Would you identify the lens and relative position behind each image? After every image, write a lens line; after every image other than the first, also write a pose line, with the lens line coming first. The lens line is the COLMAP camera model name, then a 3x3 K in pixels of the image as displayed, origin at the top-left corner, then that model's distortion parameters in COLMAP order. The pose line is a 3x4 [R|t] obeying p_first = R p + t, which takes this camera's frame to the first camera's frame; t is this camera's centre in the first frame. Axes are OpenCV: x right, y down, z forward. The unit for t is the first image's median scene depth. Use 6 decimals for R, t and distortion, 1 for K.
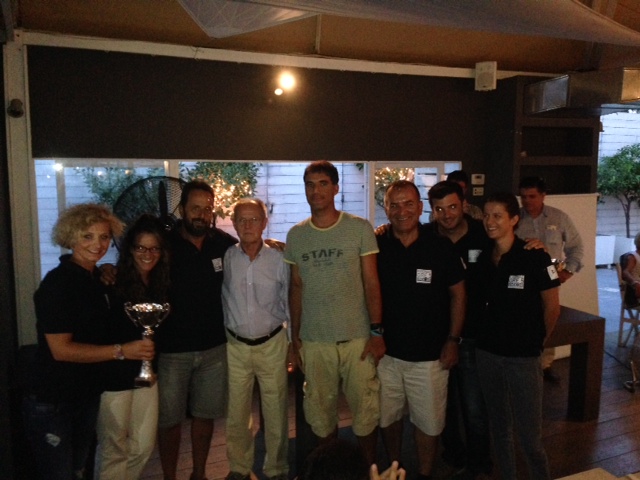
lens RADIAL K [[590.5, 0, 321.1], [0, 590.5, 243.3], [0, 0, 1]] dist [0.121551, -0.204682]
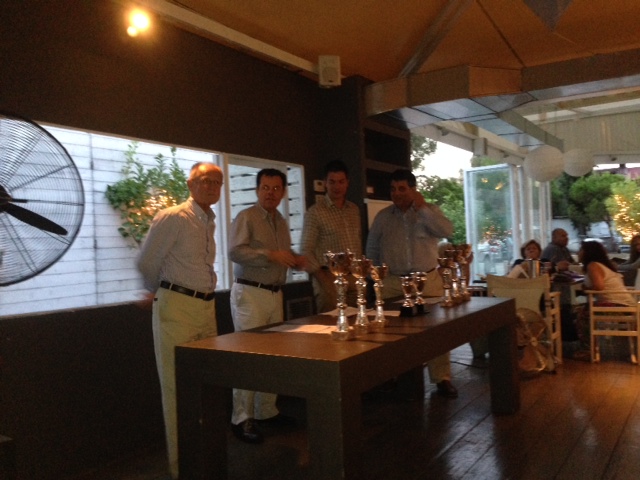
lens RADIAL K [[587.7, 0, 320.0], [0, 587.7, 240.0], [0, 0, 1]] dist [0.123918, -0.173923]
pose [[0.844088, -0.027228, 0.535513, -0.288288], [0.112404, 0.985504, -0.127068, 0.115645], [-0.524291, 0.167450, 0.834913, 0.338444]]
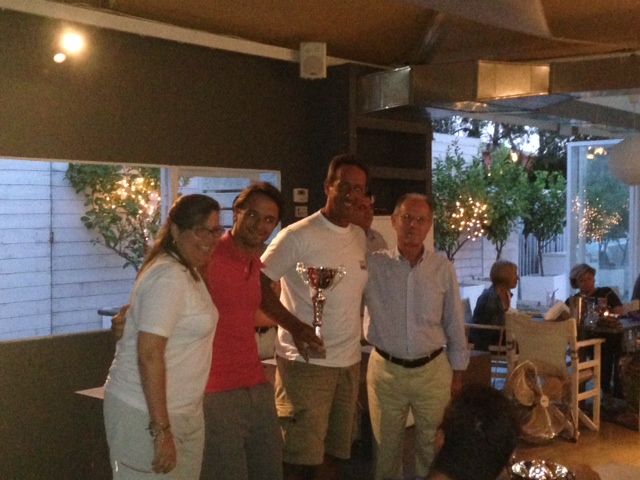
lens RADIAL K [[940.4, 0, 320.0], [0, 940.4, 240.0], [0, 0, 1]] dist [0.070007, 0.035031]
pose [[0.903839, -0.010222, 0.427750, -0.287262], [0.053942, 0.994461, -0.090214, 0.072748], [-0.424458, 0.104612, 0.899384, -0.086057]]
